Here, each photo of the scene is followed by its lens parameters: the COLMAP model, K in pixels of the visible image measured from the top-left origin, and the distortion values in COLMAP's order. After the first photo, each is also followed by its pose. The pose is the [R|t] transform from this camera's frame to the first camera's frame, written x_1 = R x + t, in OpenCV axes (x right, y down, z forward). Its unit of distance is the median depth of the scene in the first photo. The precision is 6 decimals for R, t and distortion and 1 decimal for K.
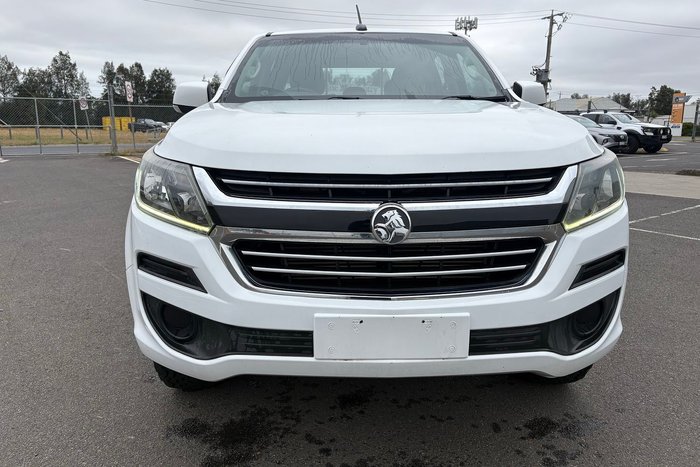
lens RADIAL K [[522.6, 0, 353.3], [0, 522.6, 235.2], [0, 0, 1]] dist [0.051884, -0.033809]
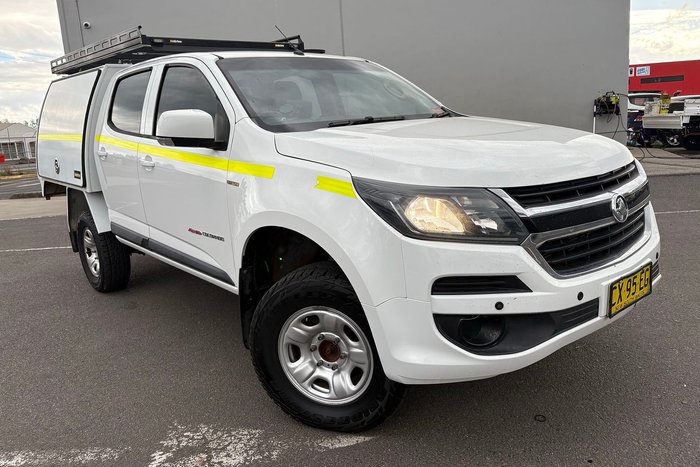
lens RADIAL K [[522.6, 0, 352.7], [0, 522.6, 229.0], [0, 0, 1]] dist [0.051884, -0.033809]
pose [[0.766107, -0.179433, 0.617158, -1.264972], [0.195567, 0.979786, 0.042097, -0.153054], [-0.612236, 0.088444, 0.785712, 0.302893]]
